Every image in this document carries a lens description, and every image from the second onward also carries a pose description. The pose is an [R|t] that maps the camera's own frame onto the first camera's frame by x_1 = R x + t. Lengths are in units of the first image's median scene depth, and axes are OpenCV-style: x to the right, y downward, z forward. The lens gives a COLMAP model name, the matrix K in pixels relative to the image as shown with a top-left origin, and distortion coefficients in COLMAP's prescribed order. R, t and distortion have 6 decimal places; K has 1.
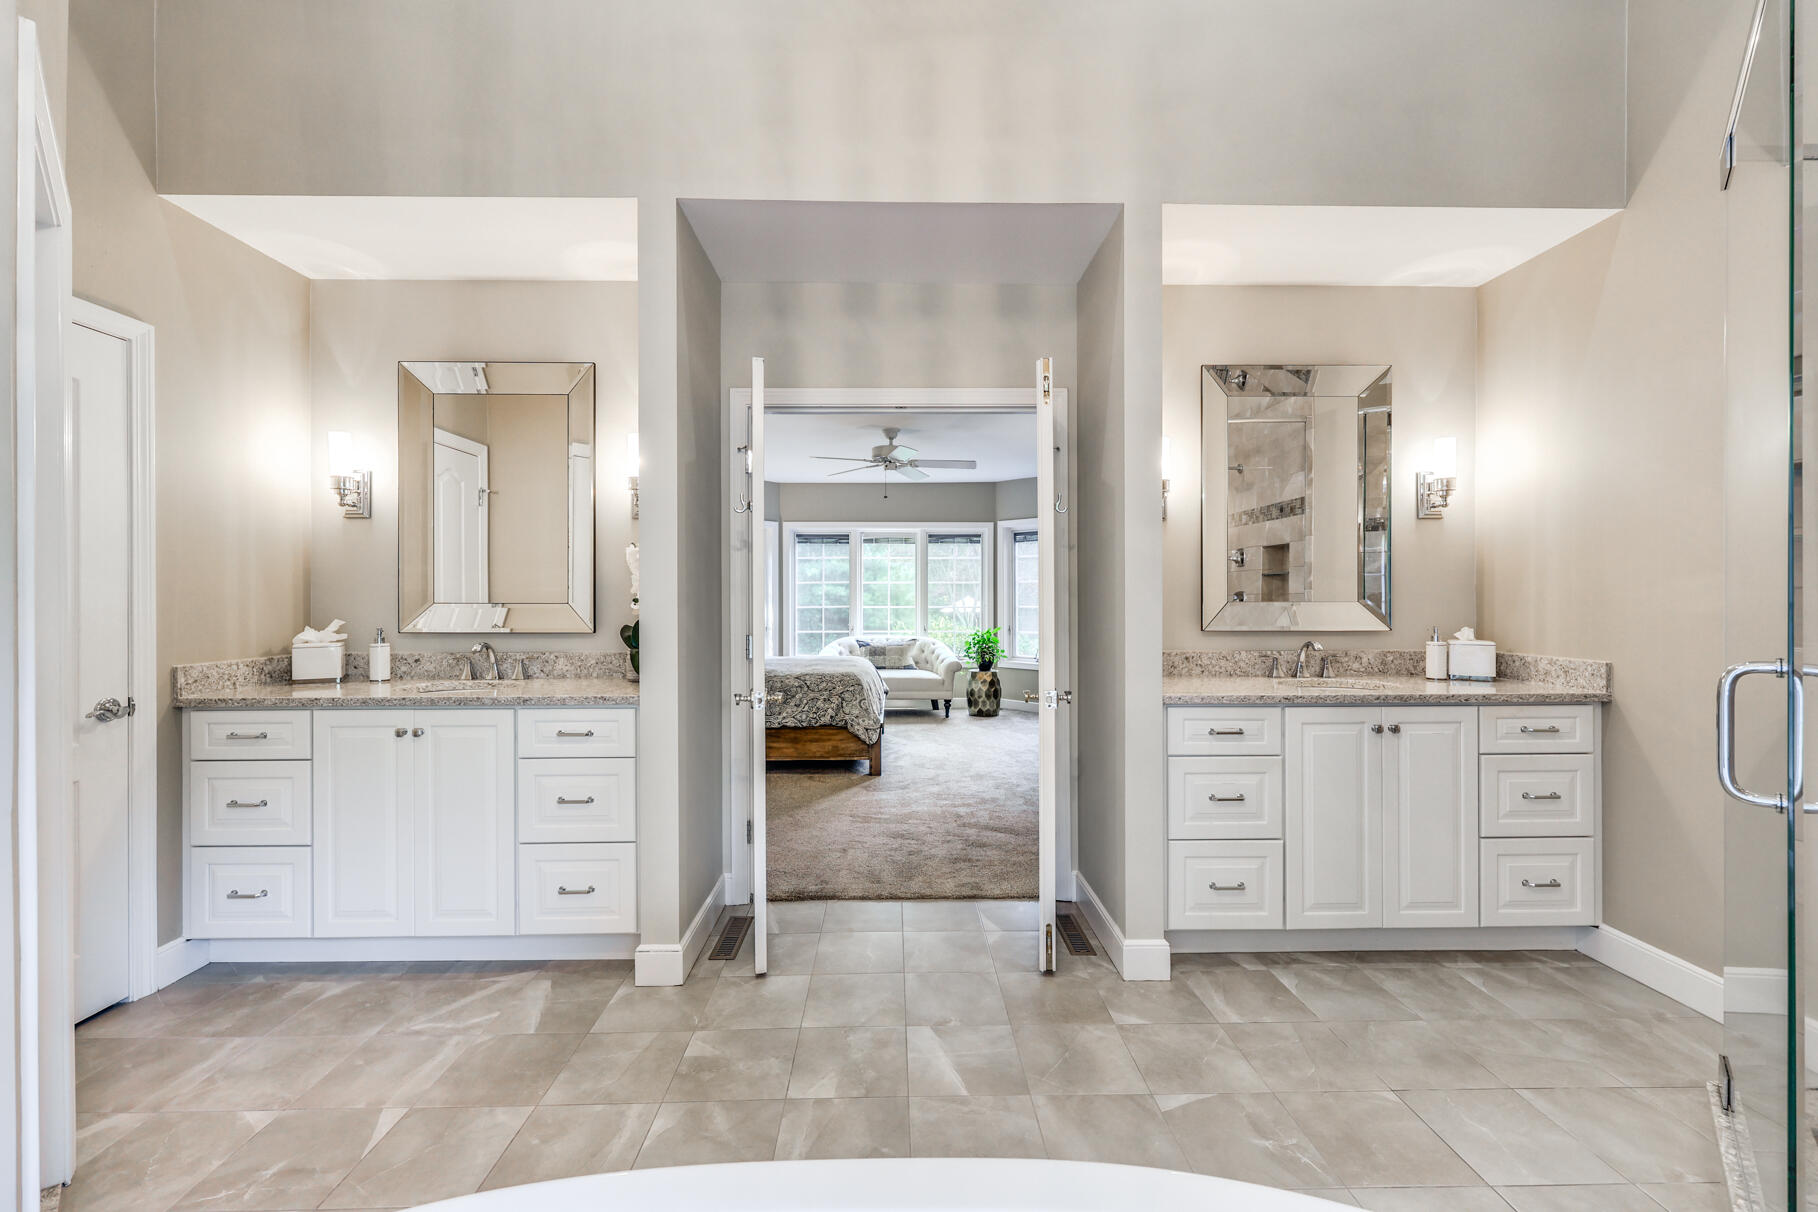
lens RADIAL K [[758.8, 0, 902.4], [0, 758.8, 598.2], [0, 0, 1]] dist [0.007276, 0.000808]
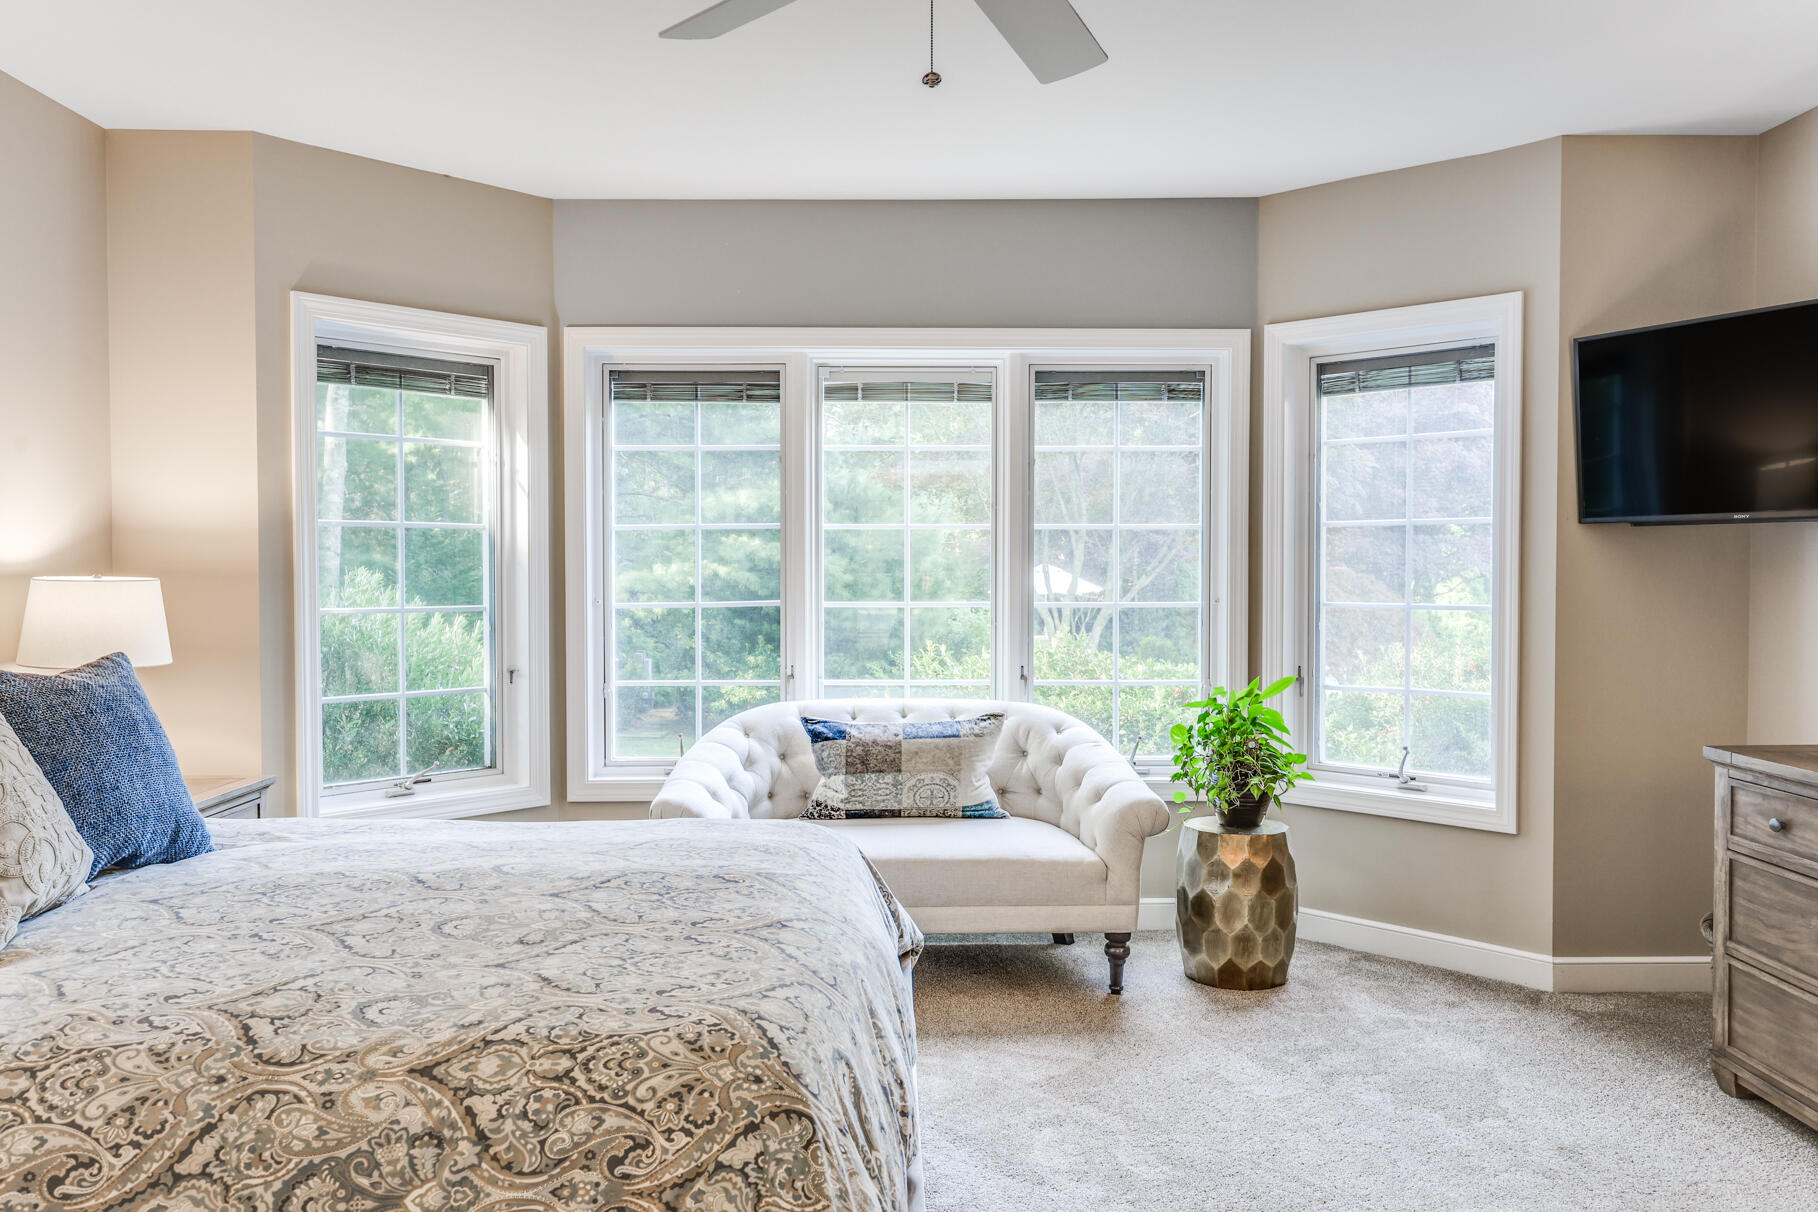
lens RADIAL K [[1339.3, 0, 897.7], [0, 1339.3, 607.2], [0, 0, 1]] dist [0.001760, 0.003770]
pose [[0.999996, 0.002788, 0.000179, -0.022642], [-0.002792, 0.999552, 0.029807, -0.003775], [-0.000096, -0.029807, 0.999556, 0.464697]]
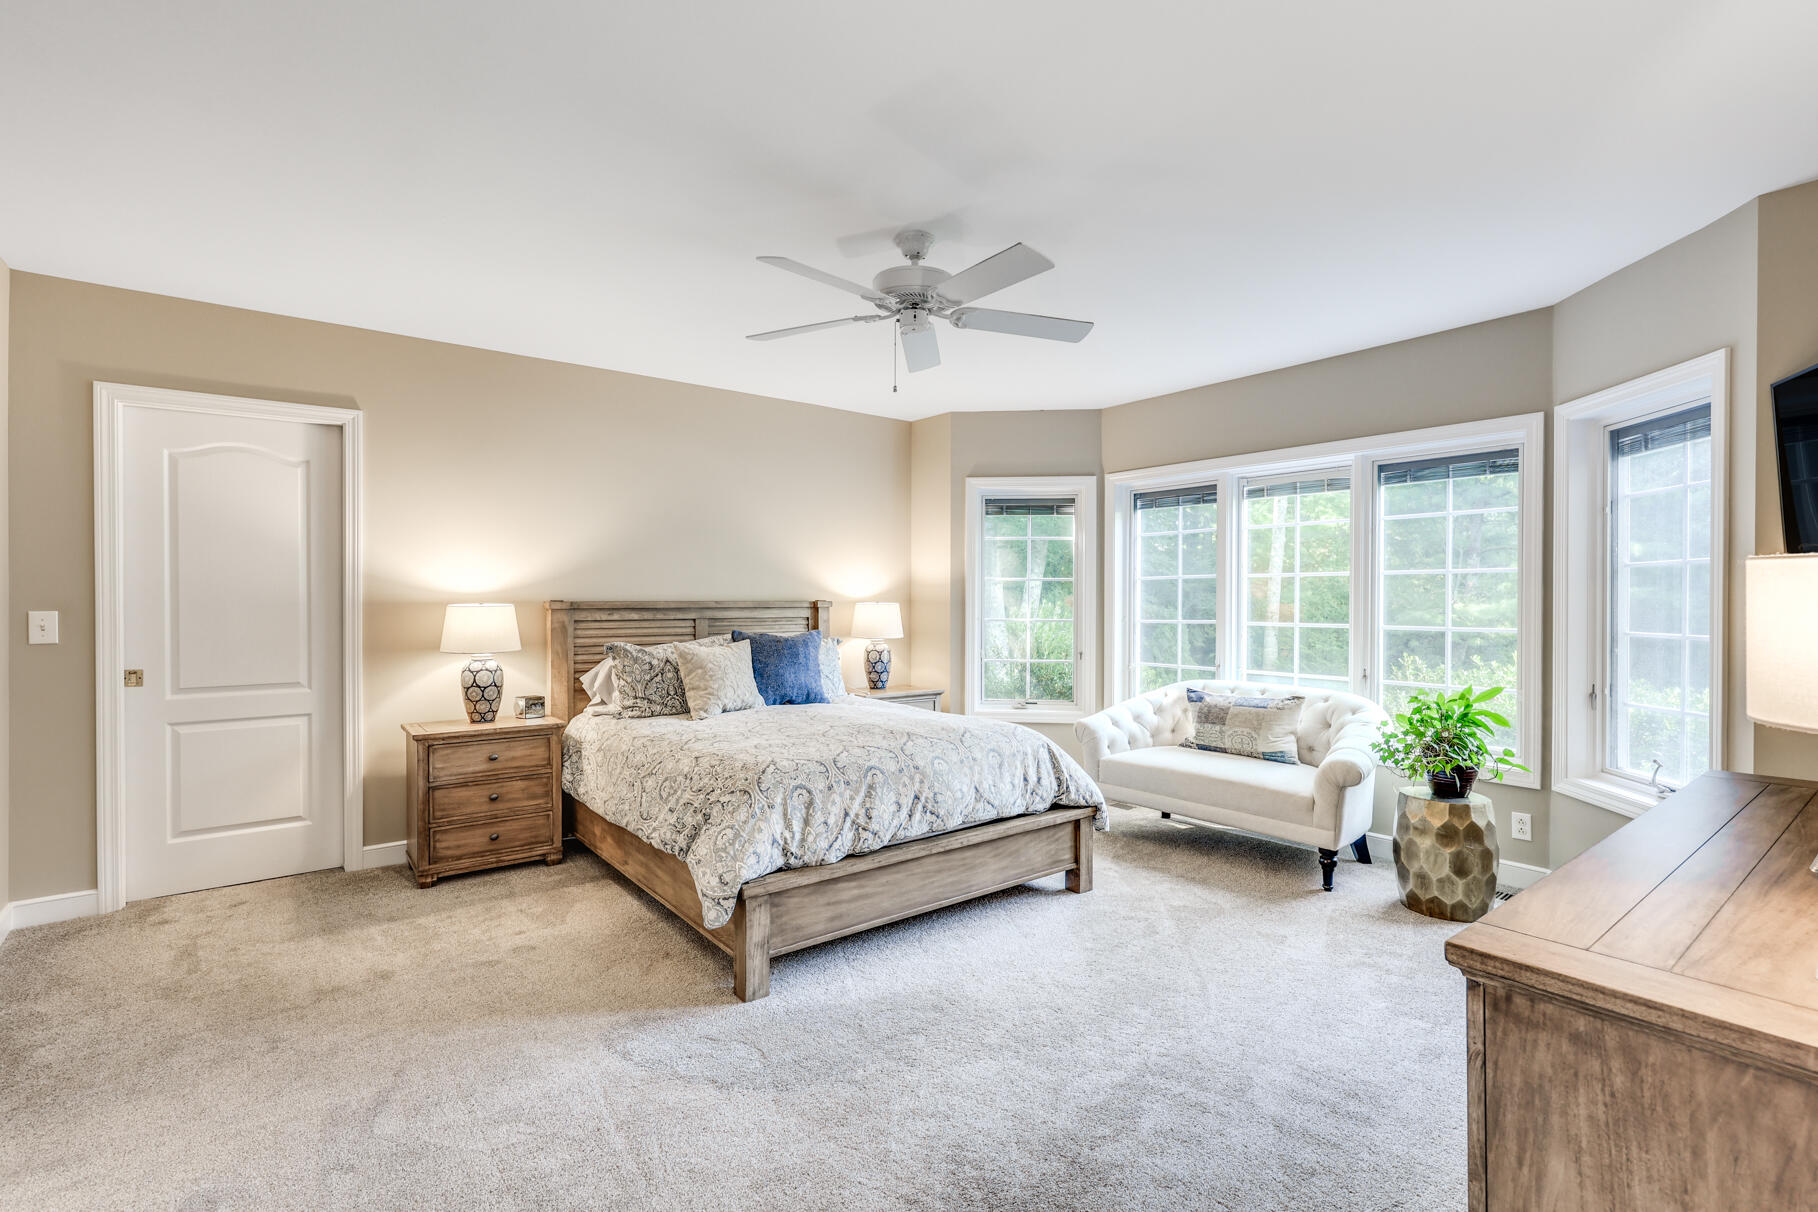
lens RADIAL K [[828.0, 0, 901.3], [0, 828.0, 606.2], [0, 0, 1]] dist [0.011336, -0.000403]
pose [[0.604675, 0.012634, -0.796372, 0.264165], [-0.001510, 0.999891, 0.014715, -0.007721], [0.796471, -0.007695, 0.604628, 0.495282]]
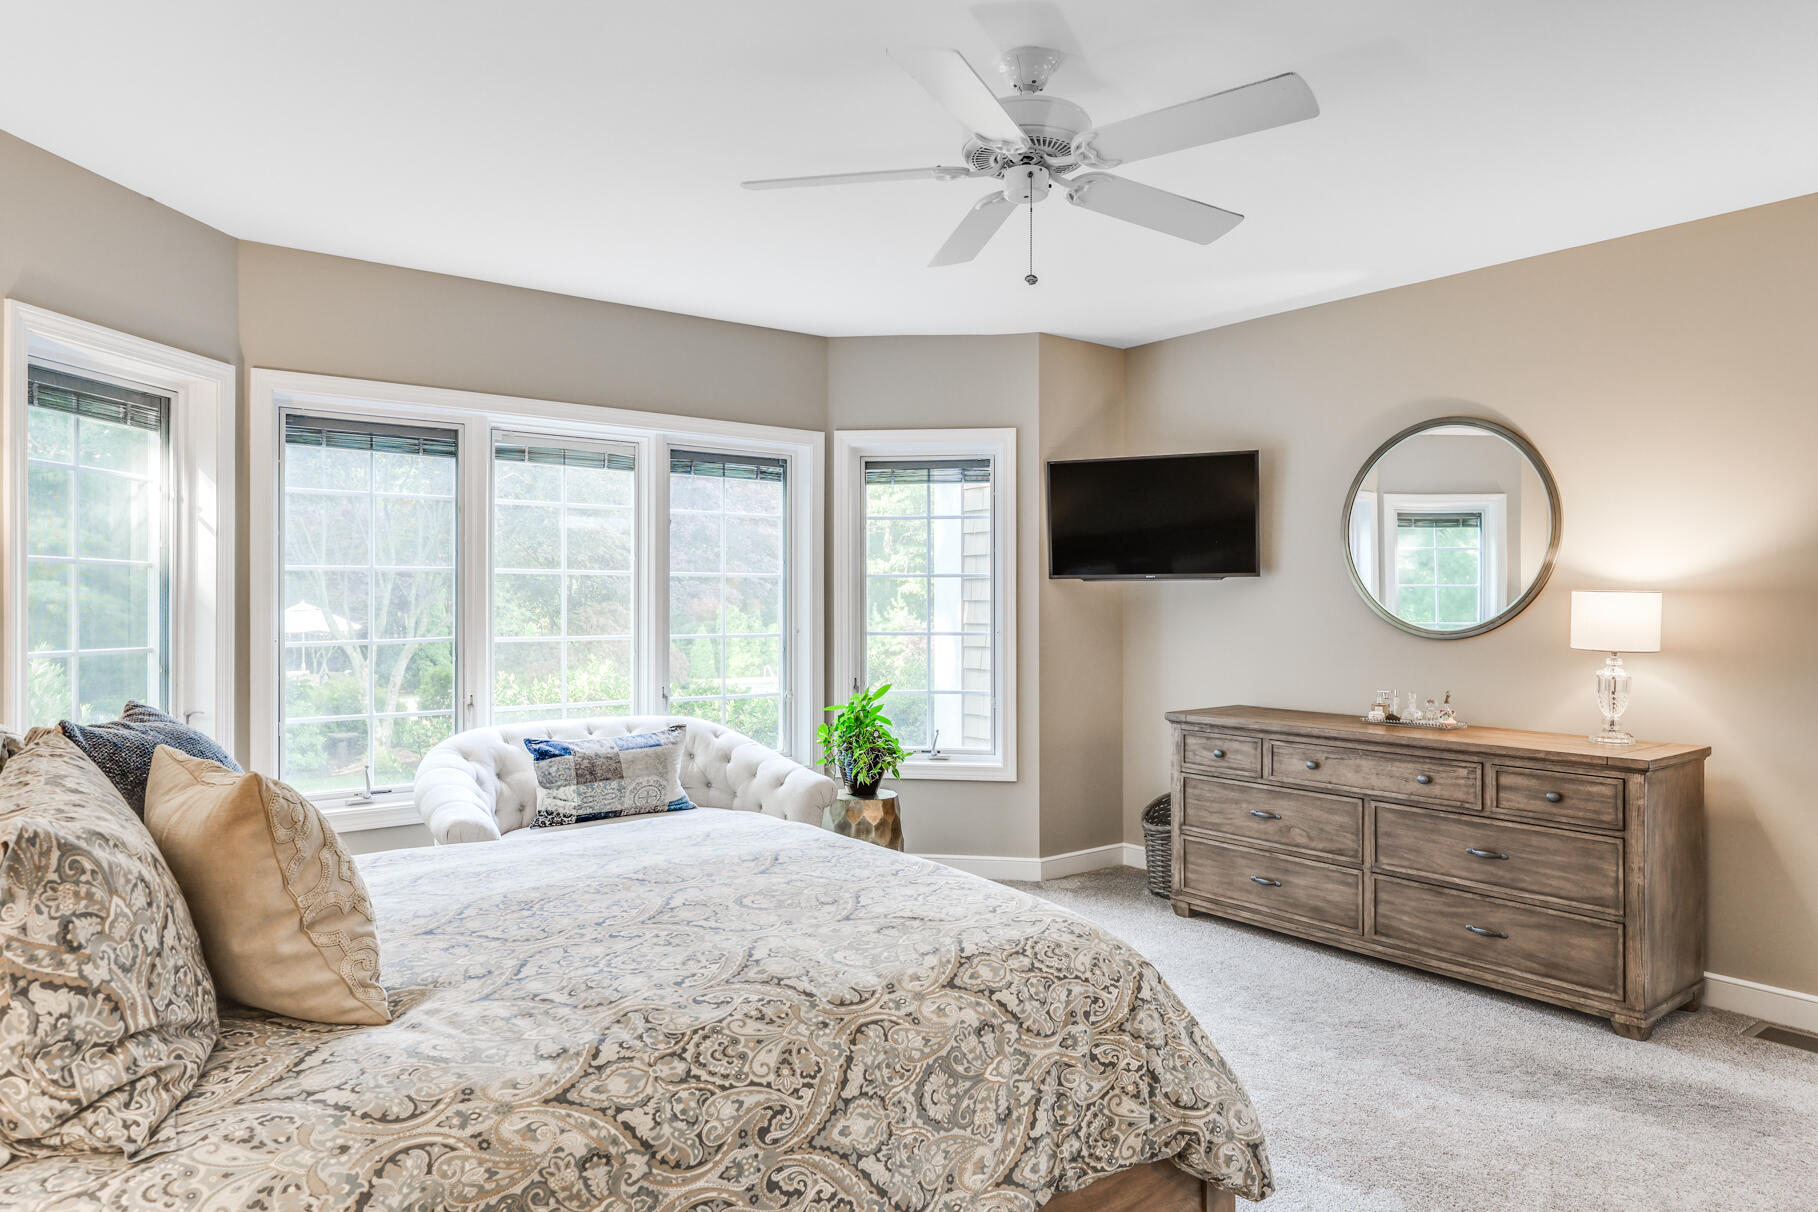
lens RADIAL K [[1131.3, 0, 881.7], [0, 1131.3, 604.7], [0, 0, 1]] dist [0.013746, 0.000189]
pose [[0.805071, 0.002870, 0.593172, -0.228058], [-0.001704, 0.999995, -0.002526, -0.003618], [-0.593177, 0.001023, 0.805072, 0.487570]]
